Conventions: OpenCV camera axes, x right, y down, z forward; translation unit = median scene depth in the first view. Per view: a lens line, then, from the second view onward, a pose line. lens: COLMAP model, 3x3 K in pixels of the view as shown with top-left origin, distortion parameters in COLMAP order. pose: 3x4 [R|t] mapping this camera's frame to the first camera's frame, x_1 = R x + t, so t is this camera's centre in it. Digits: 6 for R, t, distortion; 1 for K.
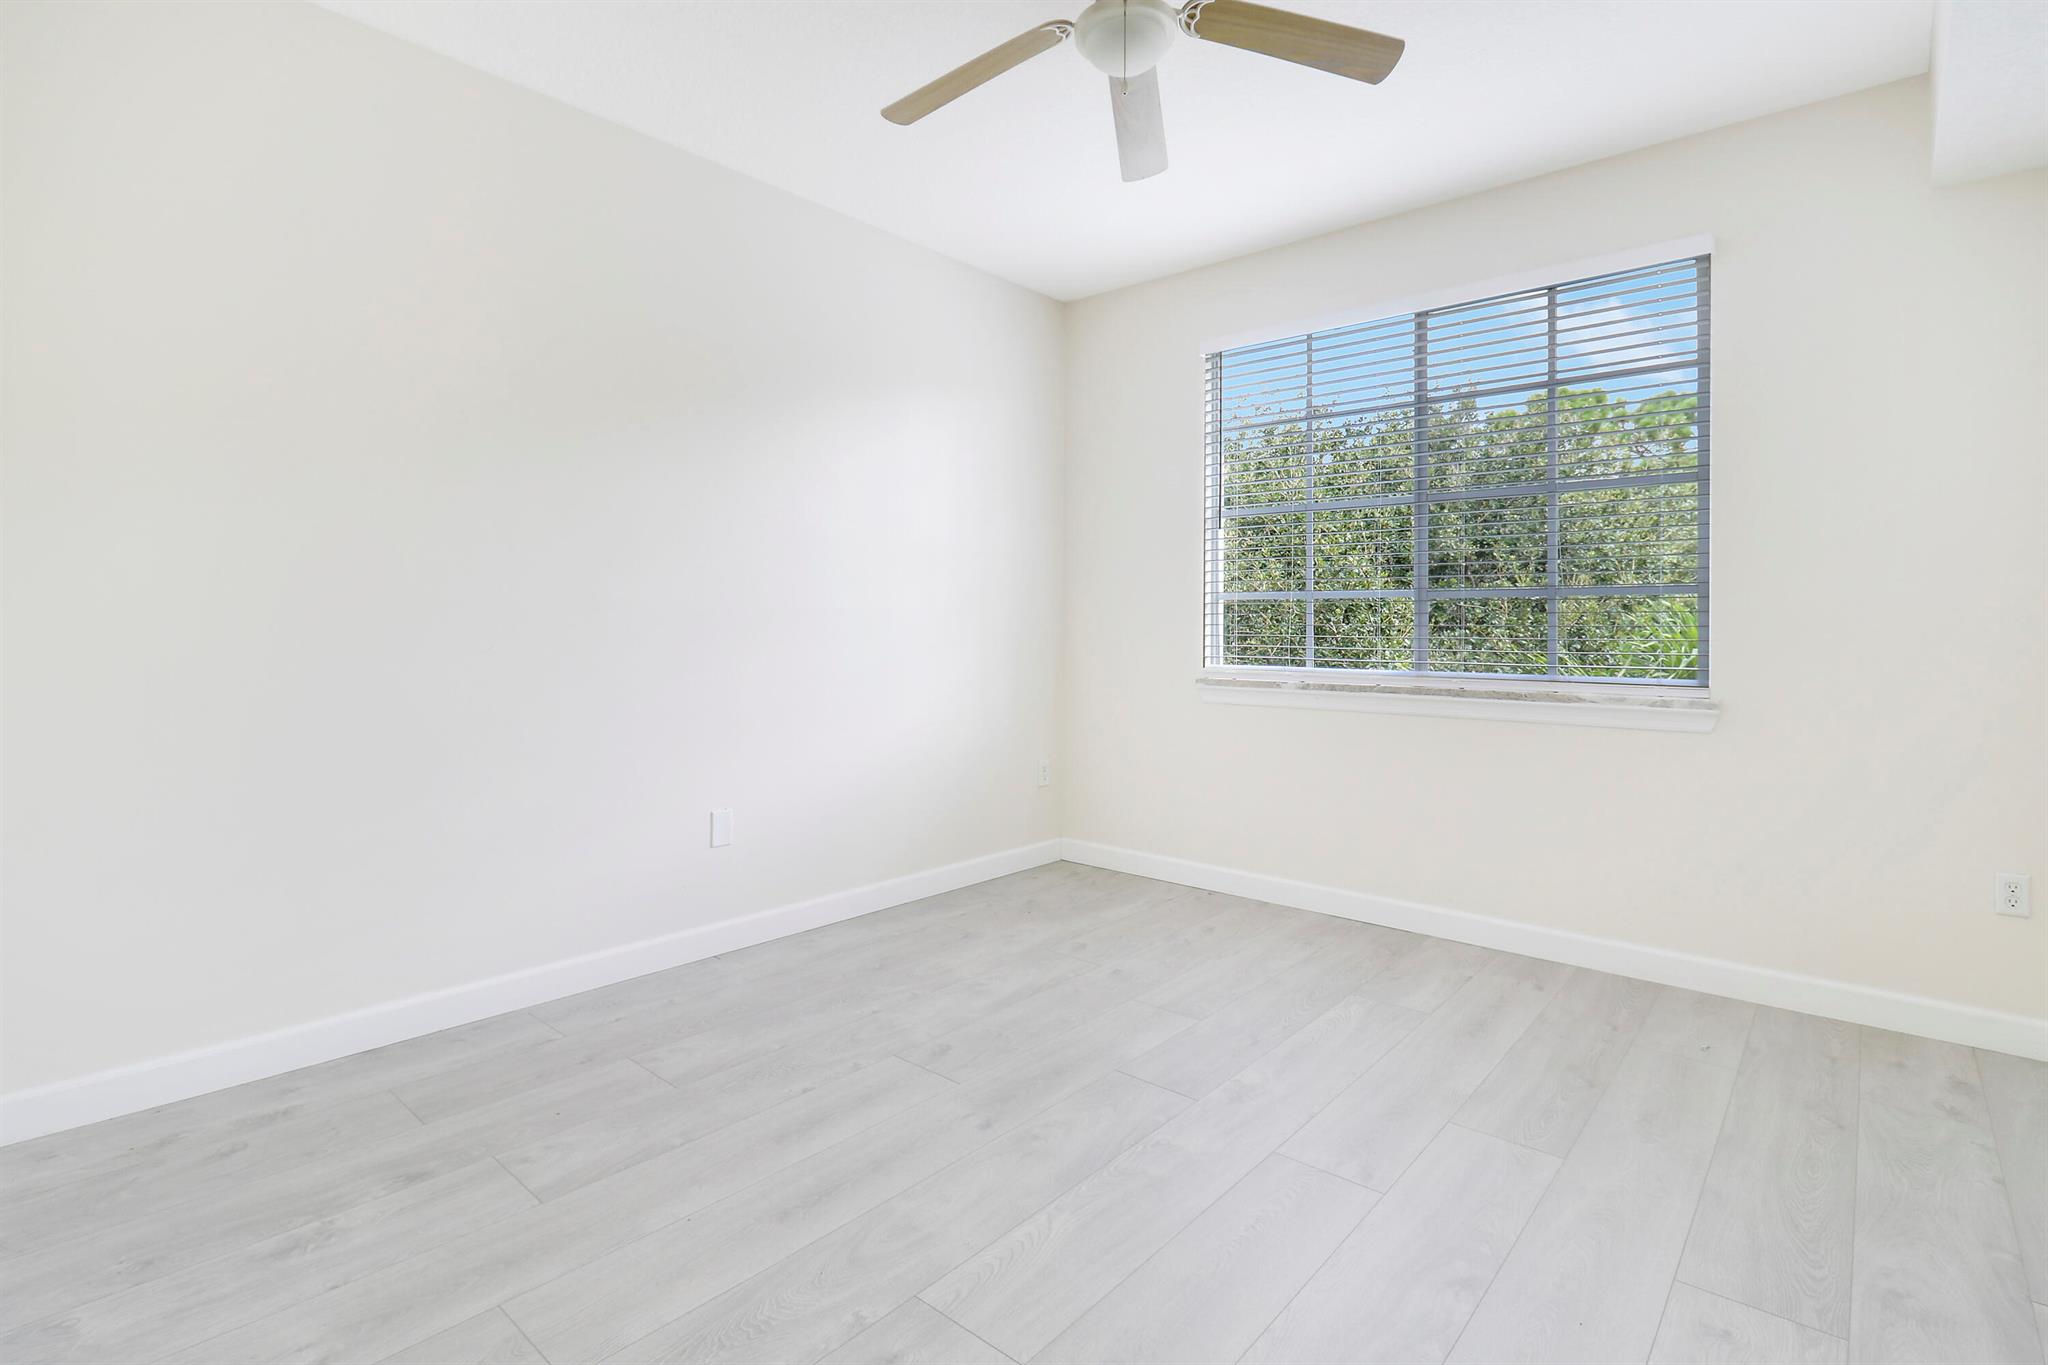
lens RADIAL K [[889.8, 0, 1018.1], [0, 889.8, 610.9], [0, 0, 1]] dist [-0.046402, -0.000469]
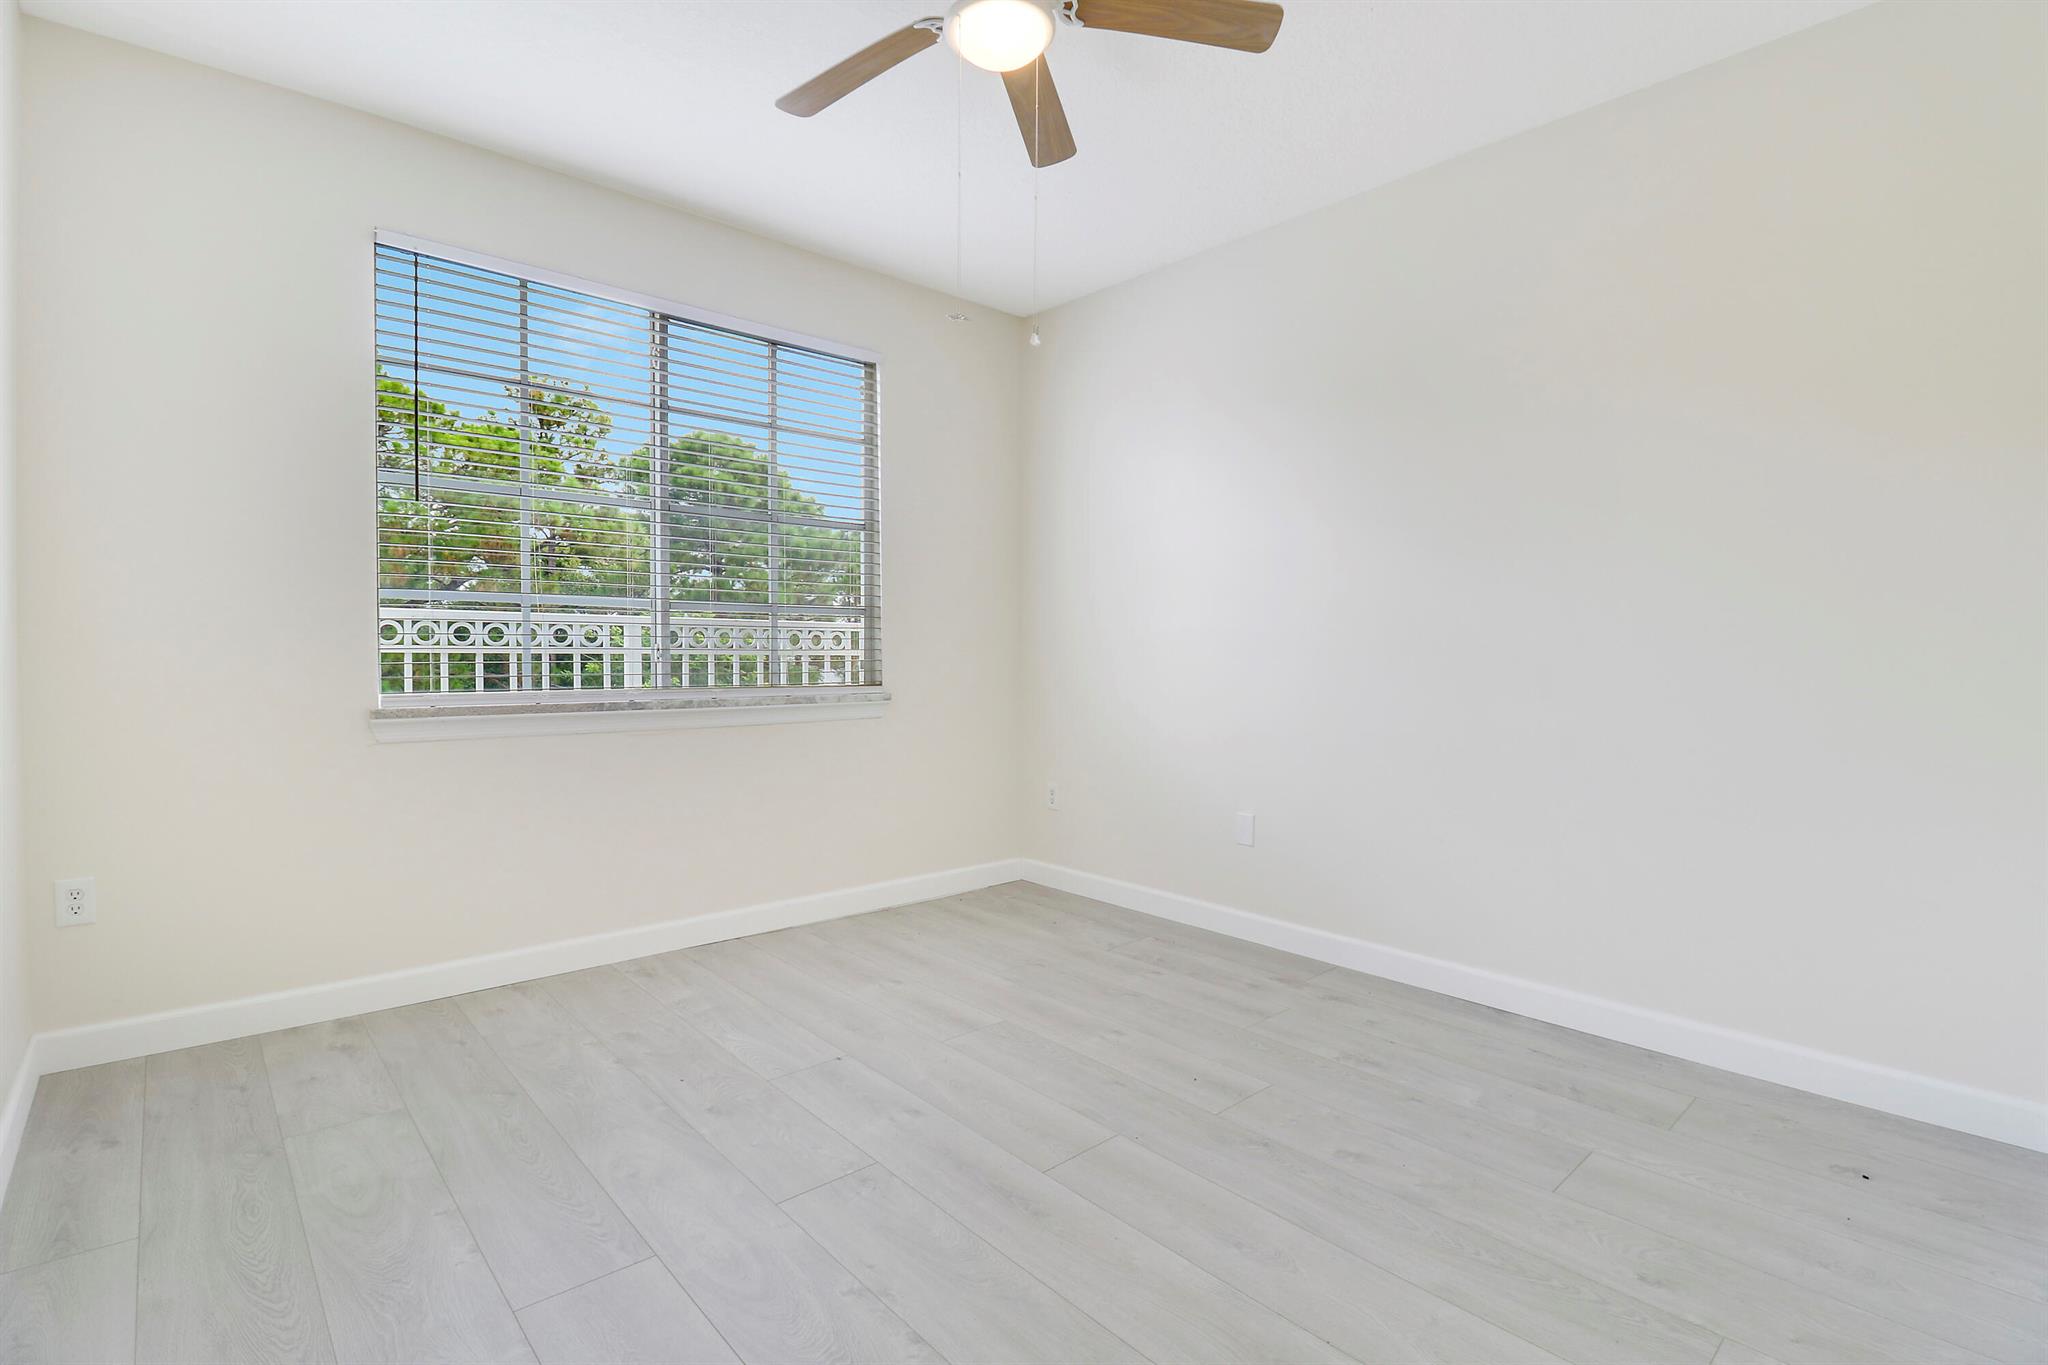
lens RADIAL K [[930.4, 0, 1023.7], [0, 930.4, 633.0], [0, 0, 1]] dist [-0.000188, -0.000278]
pose [[0.147597, 0.003558, 0.989041, -0.558677], [-0.026266, 0.999655, 0.000324, 0.000146], [-0.988699, -0.026026, 0.147640, 0.501552]]
